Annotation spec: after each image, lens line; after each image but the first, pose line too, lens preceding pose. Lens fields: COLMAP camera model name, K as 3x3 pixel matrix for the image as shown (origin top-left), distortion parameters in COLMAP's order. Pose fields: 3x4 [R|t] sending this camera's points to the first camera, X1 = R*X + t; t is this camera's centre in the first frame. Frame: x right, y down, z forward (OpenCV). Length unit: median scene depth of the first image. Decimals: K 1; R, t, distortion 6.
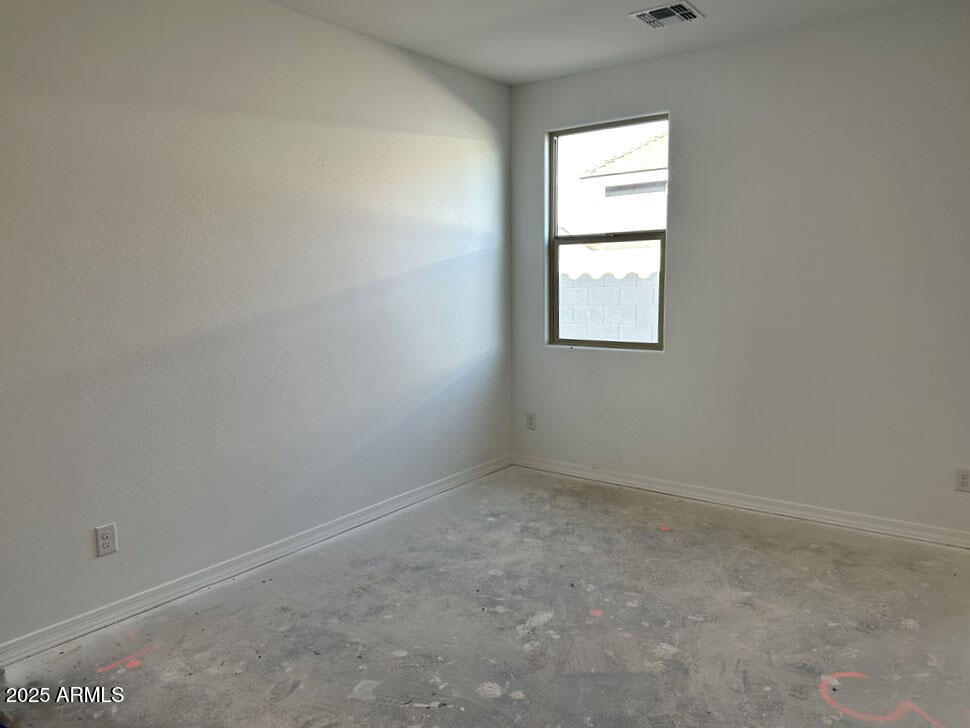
lens RADIAL K [[687.4, 0, 479.0], [0, 687.4, 355.4], [0, 0, 1]] dist [0.066947, -0.069524]
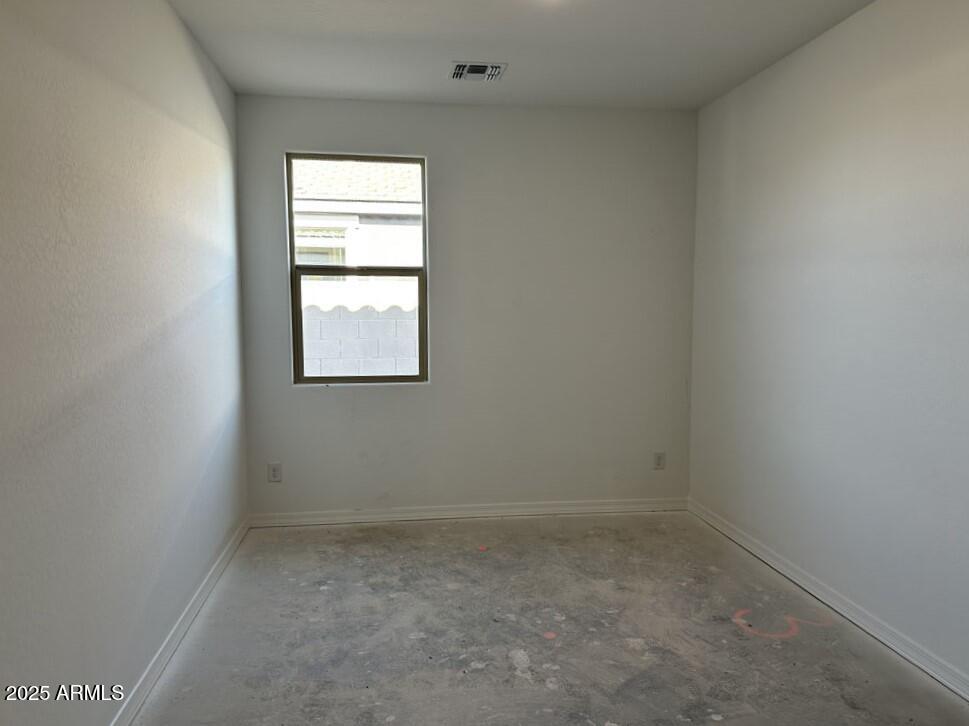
lens RADIAL K [[686.7, 0, 516.1], [0, 686.7, 346.9], [0, 0, 1]] dist [0.066947, -0.069524]
pose [[0.728802, -0.033682, 0.683896, -0.364407], [0.072582, 0.996962, -0.028247, -0.021064], [-0.680867, 0.070225, 0.729033, 0.163082]]
